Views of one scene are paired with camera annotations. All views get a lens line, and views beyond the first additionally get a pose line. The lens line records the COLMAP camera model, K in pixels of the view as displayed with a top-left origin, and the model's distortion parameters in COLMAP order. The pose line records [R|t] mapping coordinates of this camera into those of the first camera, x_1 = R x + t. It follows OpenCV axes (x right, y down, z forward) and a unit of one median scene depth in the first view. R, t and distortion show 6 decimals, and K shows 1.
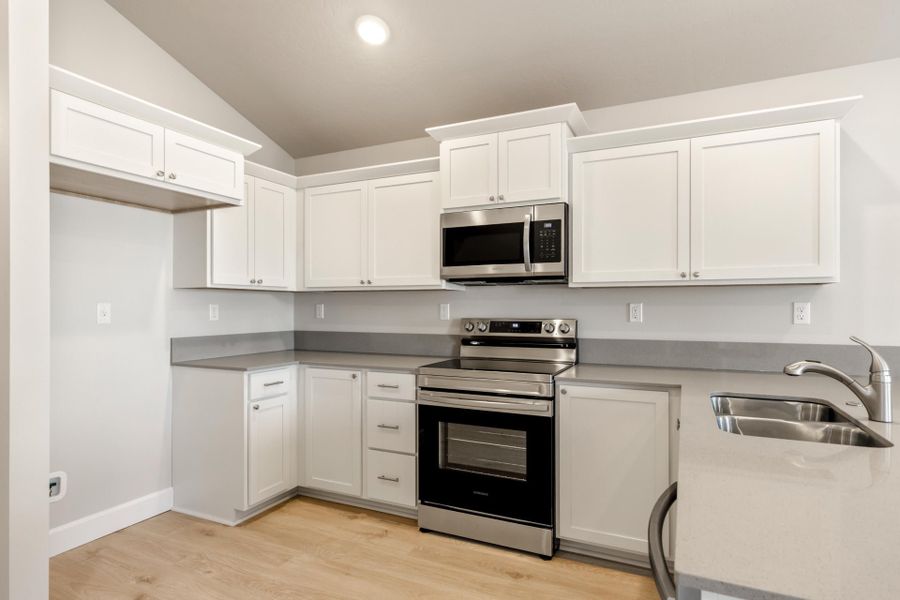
lens RADIAL K [[489.3, 0, 452.2], [0, 489.3, 303.5], [0, 0, 1]] dist [0.002760, -0.000119]
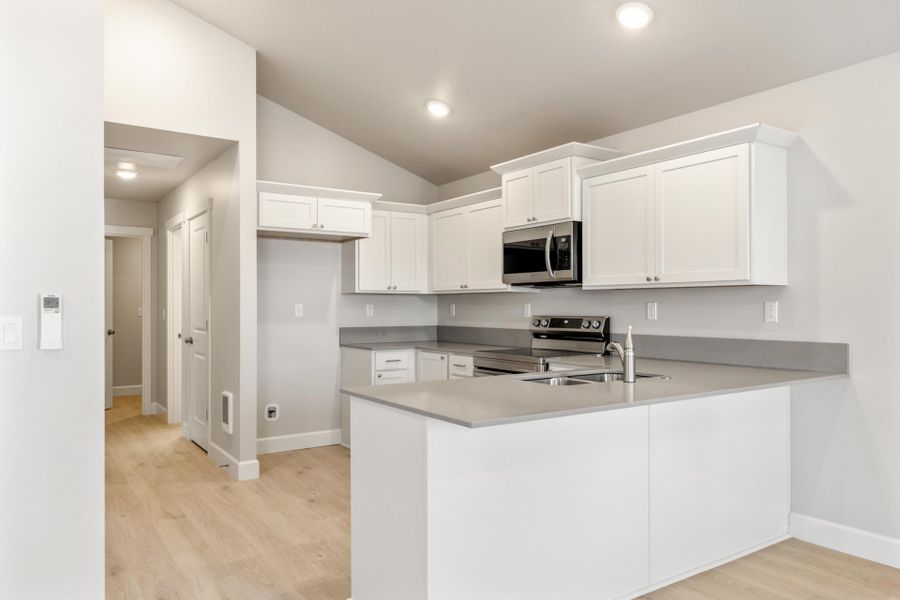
lens RADIAL K [[640.1, 0, 450.0], [0, 640.1, 300.0], [0, 0, 1]] dist [-0.004932, -0.000659]
pose [[0.857005, -0.006263, -0.515269, 0.711292], [0.004802, 0.999980, -0.004167, -0.002549], [0.515285, 0.001097, 0.857018, -0.483449]]
